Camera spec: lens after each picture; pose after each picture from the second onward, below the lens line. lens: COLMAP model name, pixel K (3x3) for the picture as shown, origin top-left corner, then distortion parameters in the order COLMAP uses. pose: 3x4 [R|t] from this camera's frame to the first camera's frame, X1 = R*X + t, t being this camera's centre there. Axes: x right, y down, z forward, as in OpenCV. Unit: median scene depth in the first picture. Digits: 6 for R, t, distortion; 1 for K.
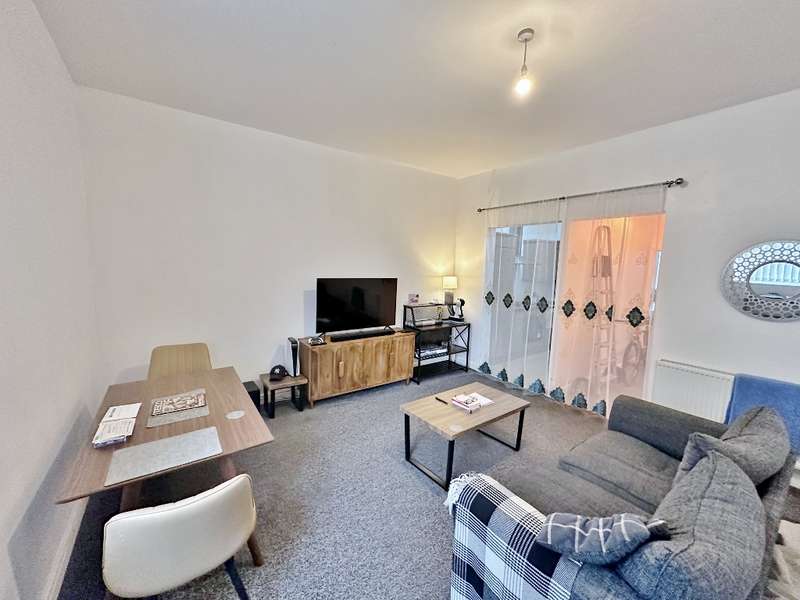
lens RADIAL K [[317.4, 0, 400.1], [0, 317.4, 299.1], [0, 0, 1]] dist [-0.012805, -0.000117]
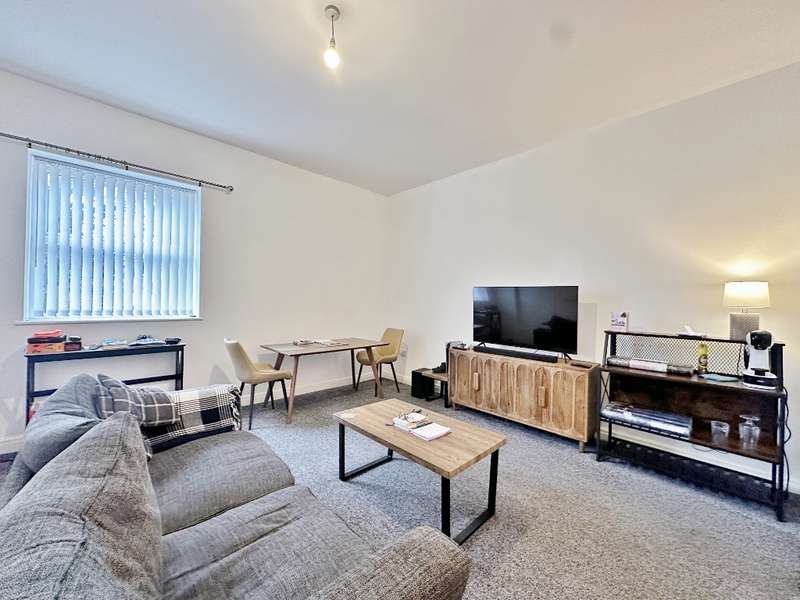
lens RADIAL K [[317.4, 0, 401.3], [0, 317.4, 299.9], [0, 0, 1]] dist [-0.012805, -0.000117]
pose [[0.134326, -0.026559, -0.990581, 0.679959], [-0.131490, 0.990323, -0.044383, 0.050167], [0.982175, 0.136214, 0.129534, 0.587251]]
